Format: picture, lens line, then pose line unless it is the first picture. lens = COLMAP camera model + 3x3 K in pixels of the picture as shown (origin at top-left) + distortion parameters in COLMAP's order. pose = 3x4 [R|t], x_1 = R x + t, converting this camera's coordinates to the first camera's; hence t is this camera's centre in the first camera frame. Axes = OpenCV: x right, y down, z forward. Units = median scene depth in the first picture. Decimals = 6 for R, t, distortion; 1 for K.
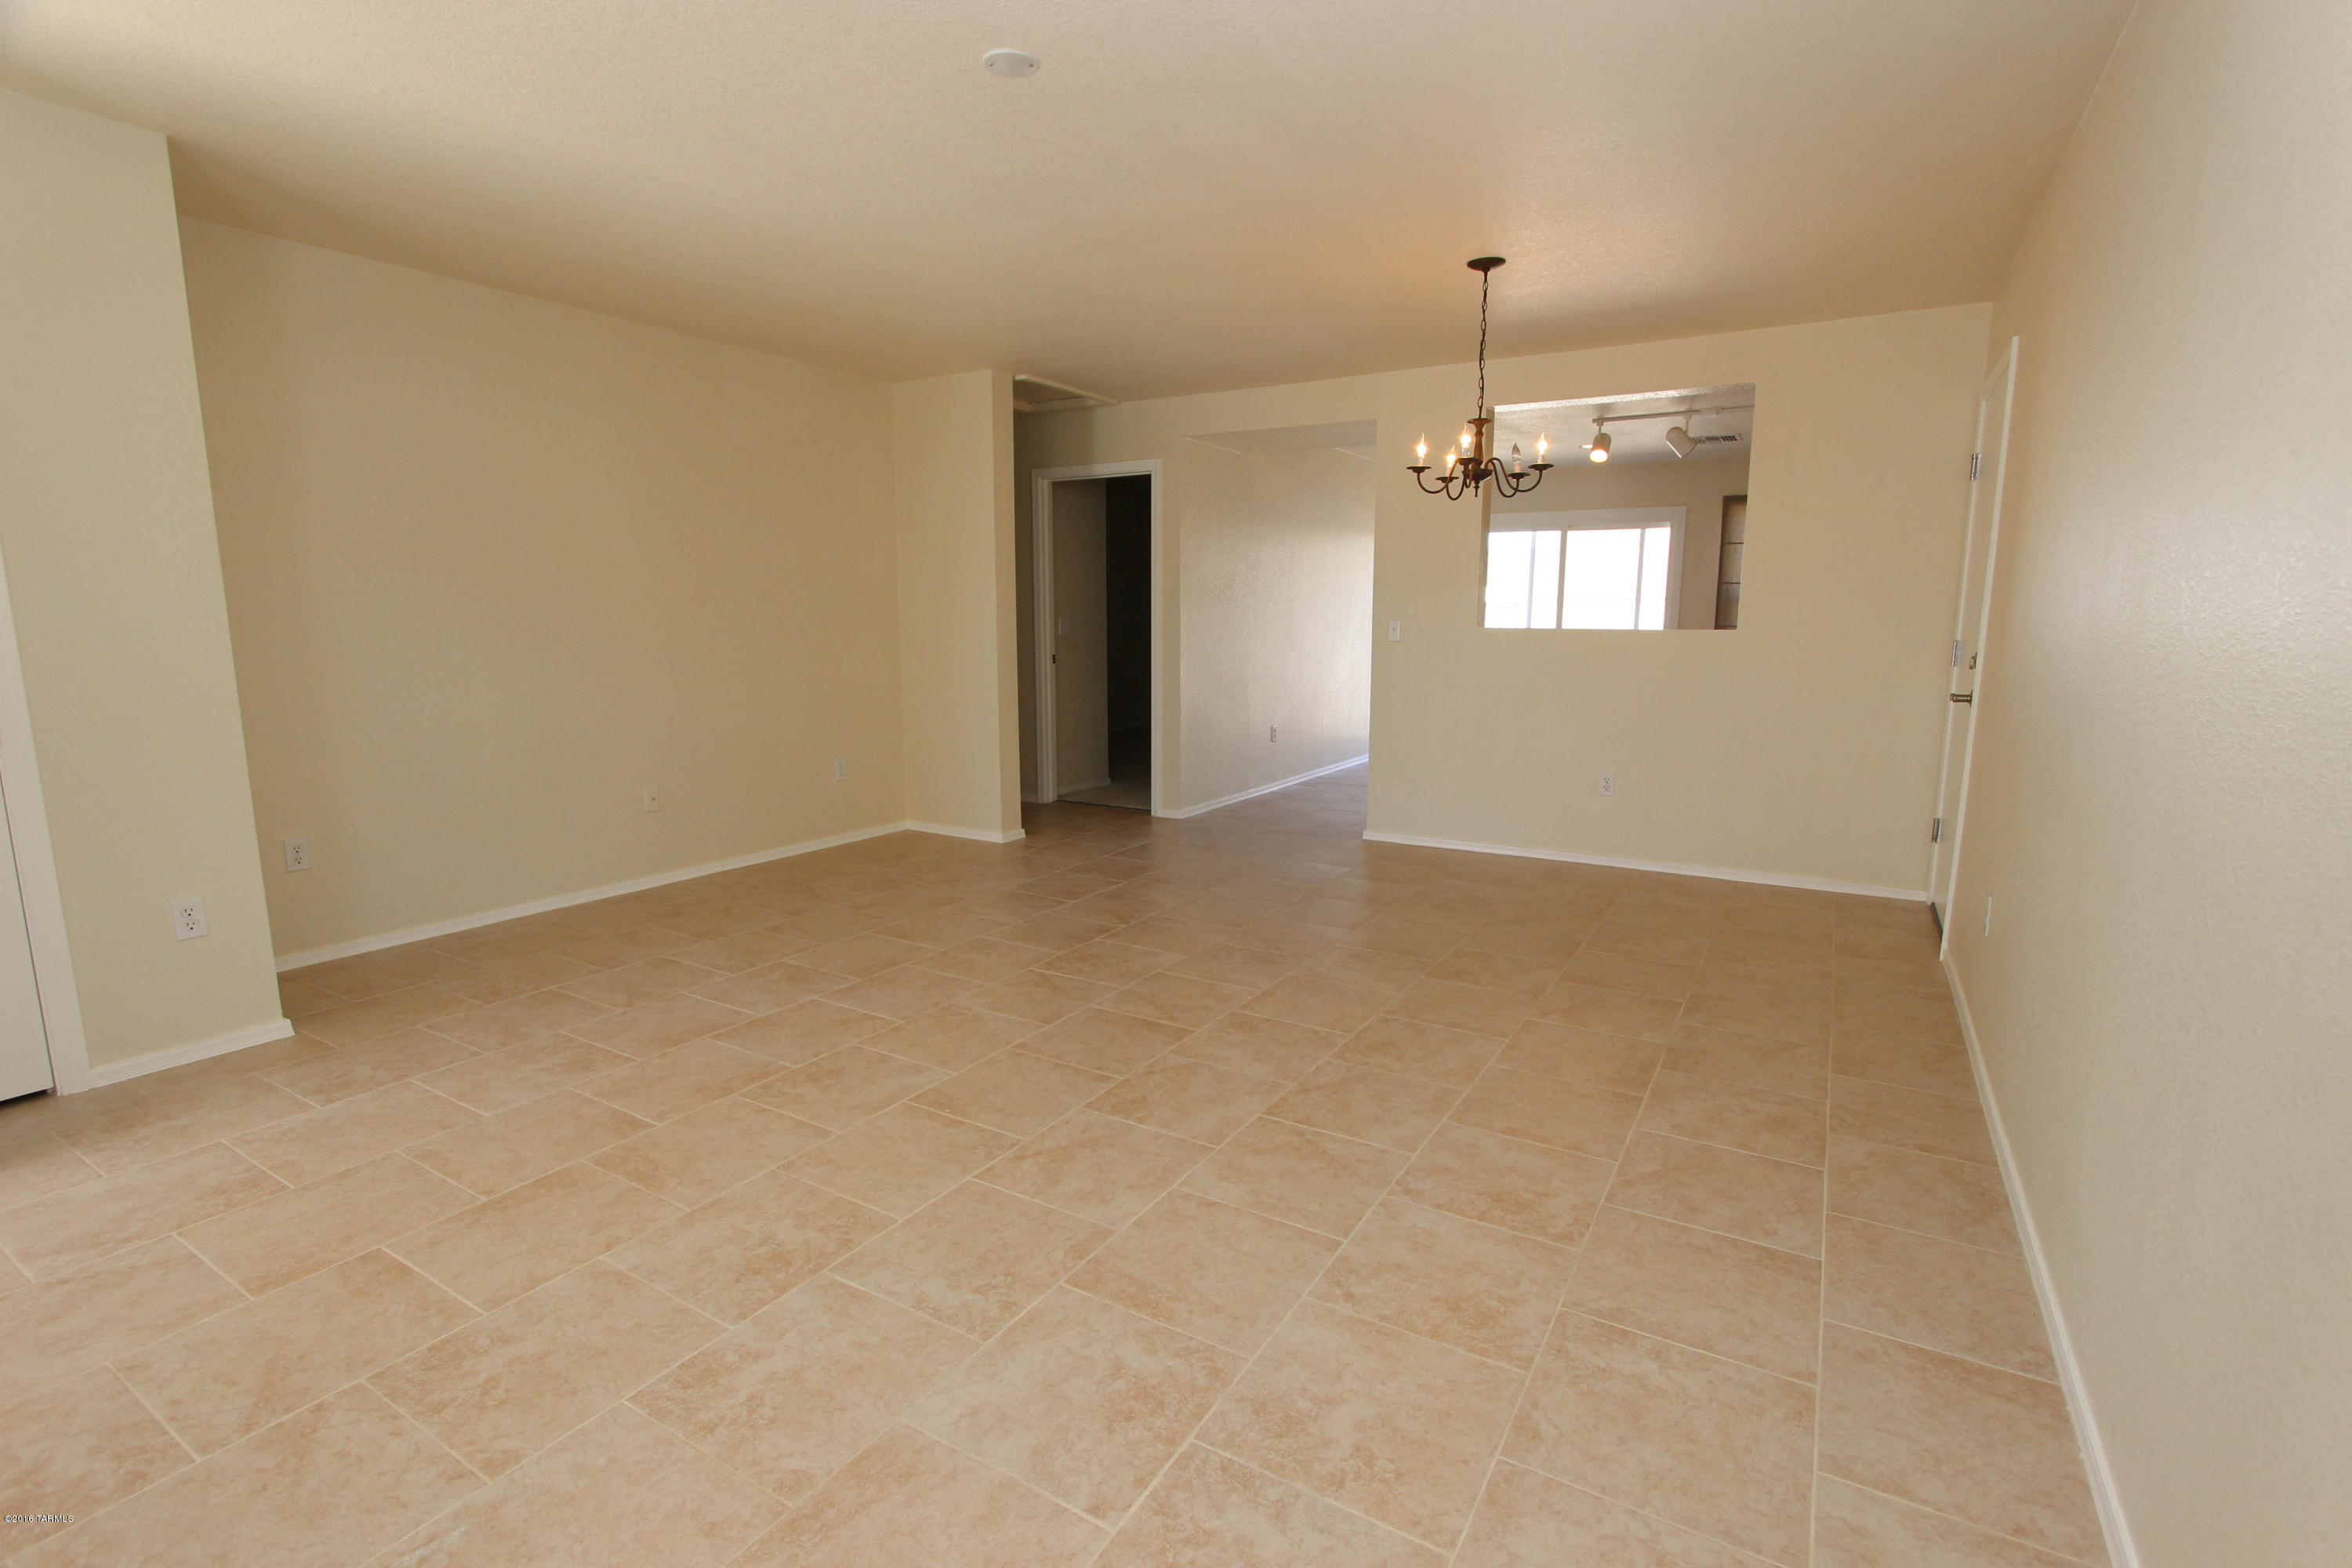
lens RADIAL K [[1085.3, 0, 1176.0], [0, 1085.3, 784.0], [0, 0, 1]] dist [-0.016223, 0.001636]
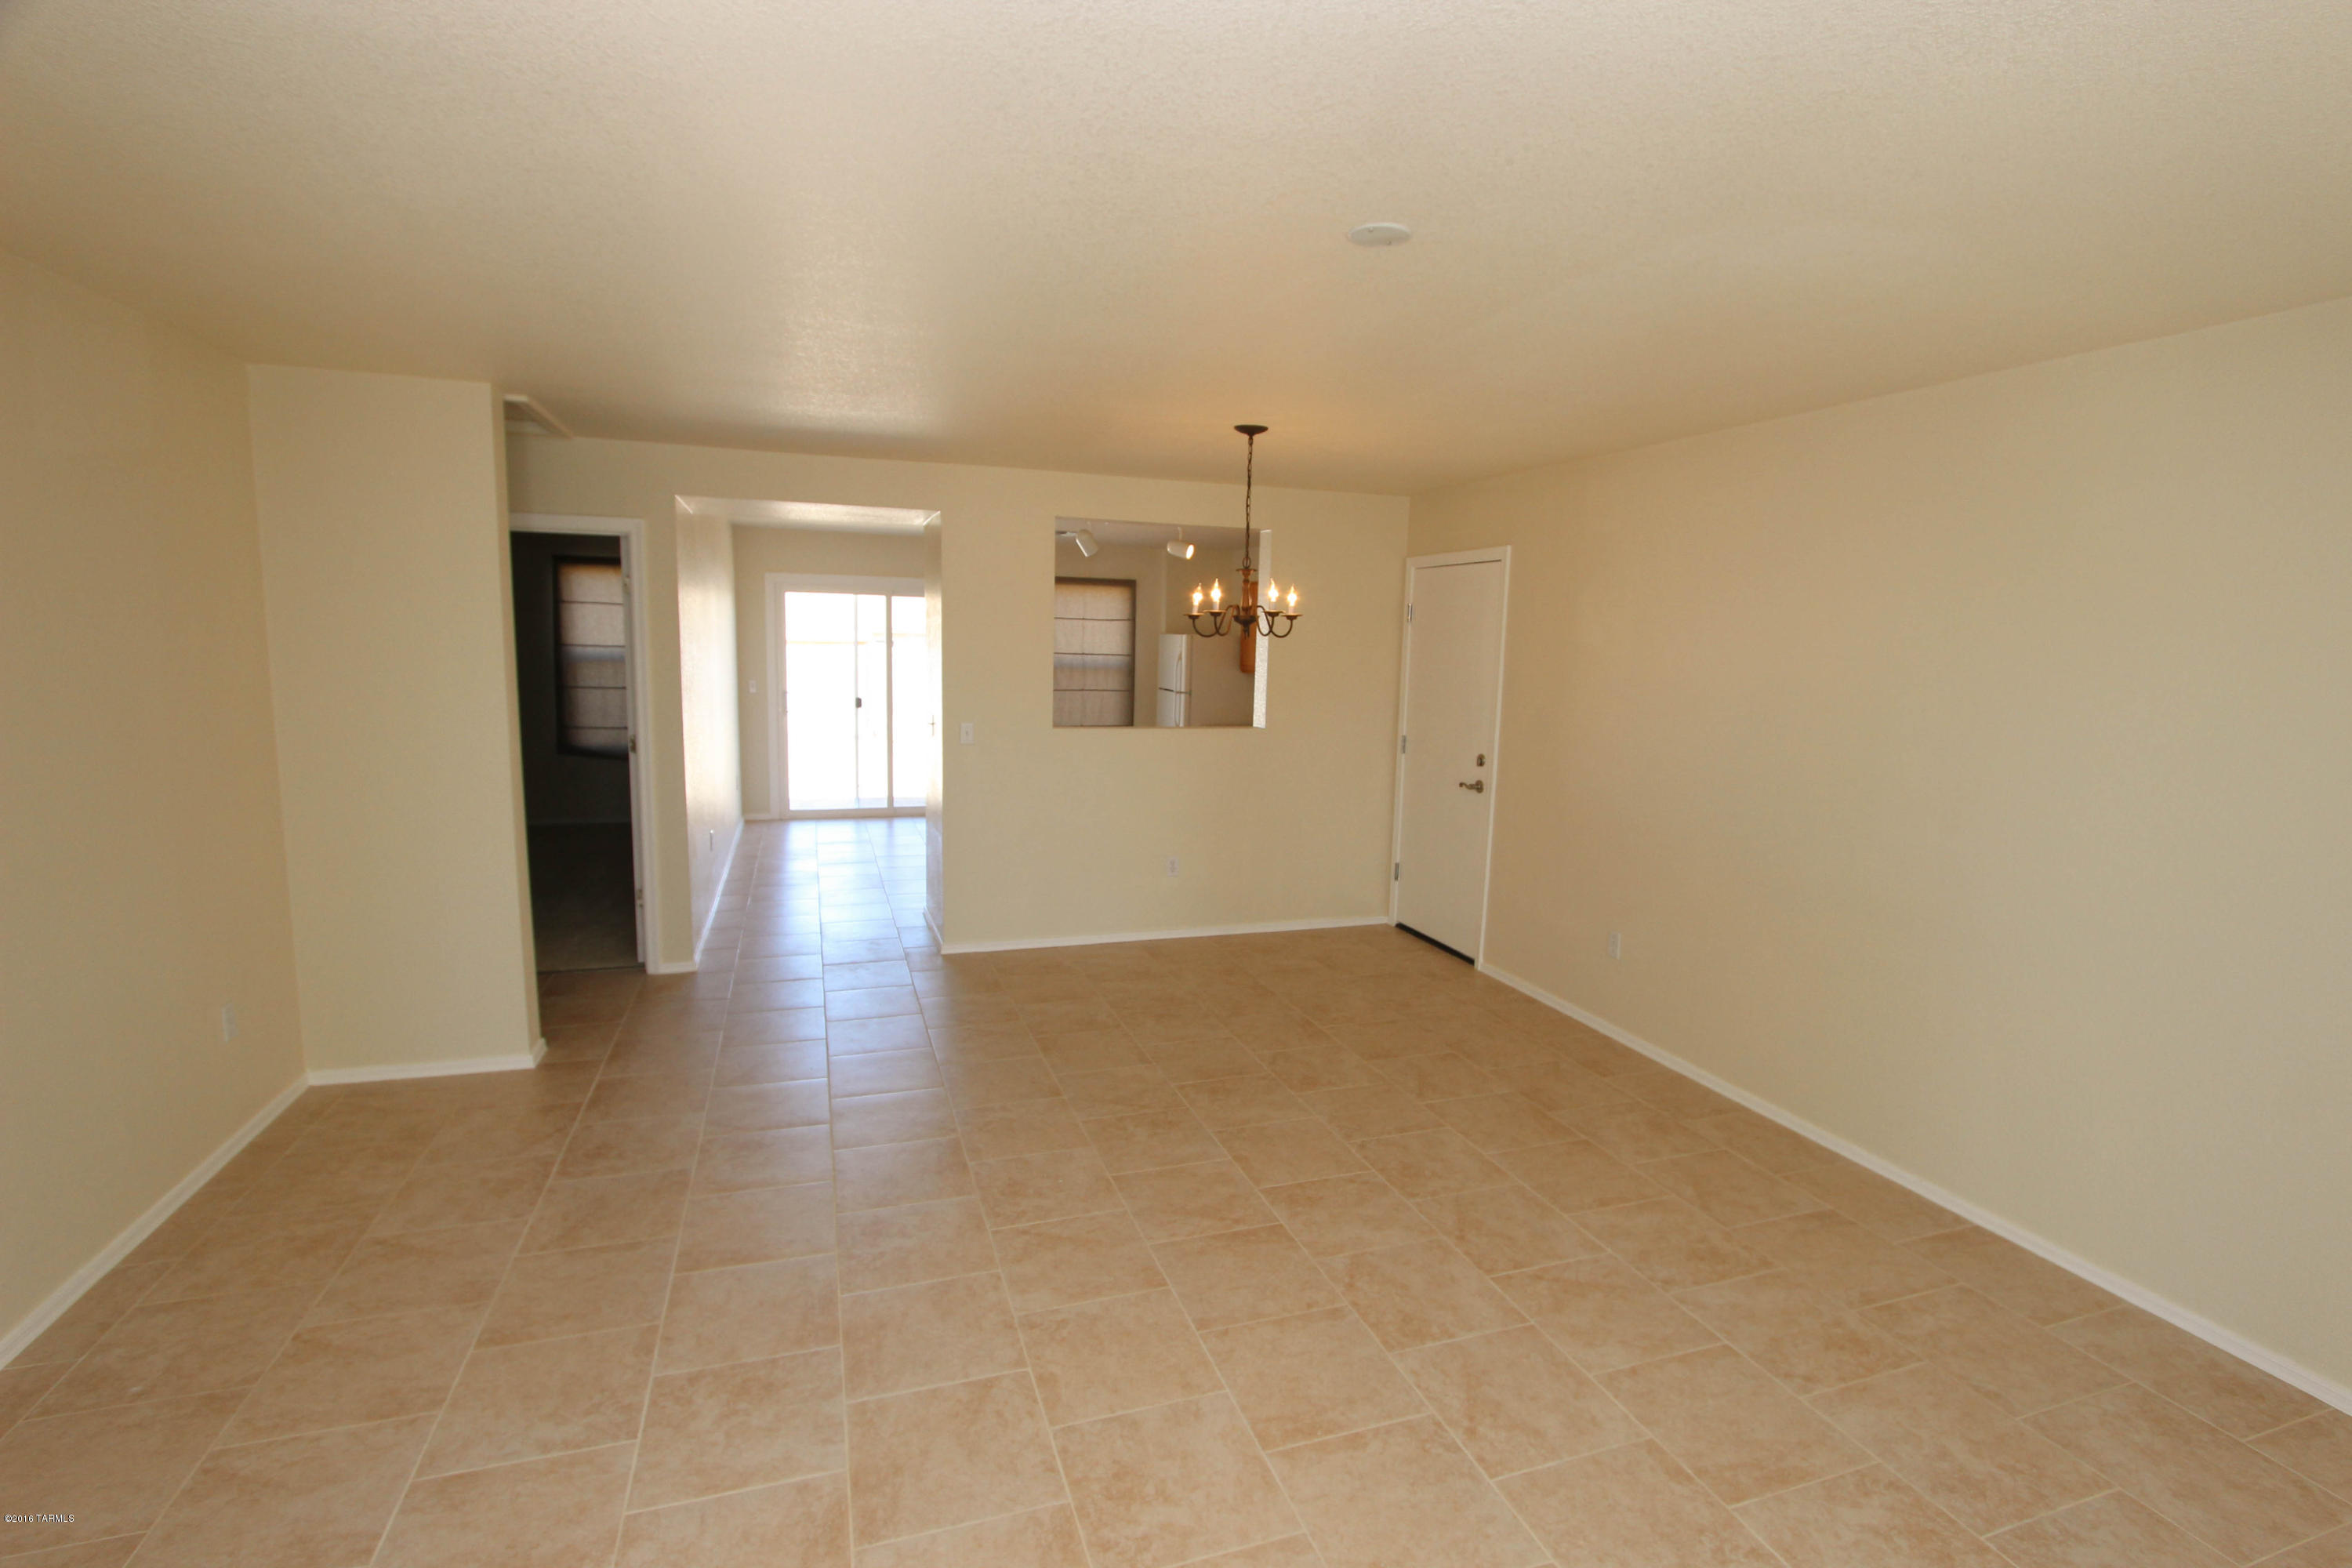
lens RADIAL K [[1085.3, 0, 1176.0], [0, 1085.3, 784.0], [0, 0, 1]] dist [-0.016223, 0.001636]
pose [[0.644148, -0.087925, 0.759831, -0.691897], [0.094249, 0.994925, 0.035229, -0.190467], [-0.759072, 0.048921, 0.649166, 0.406217]]
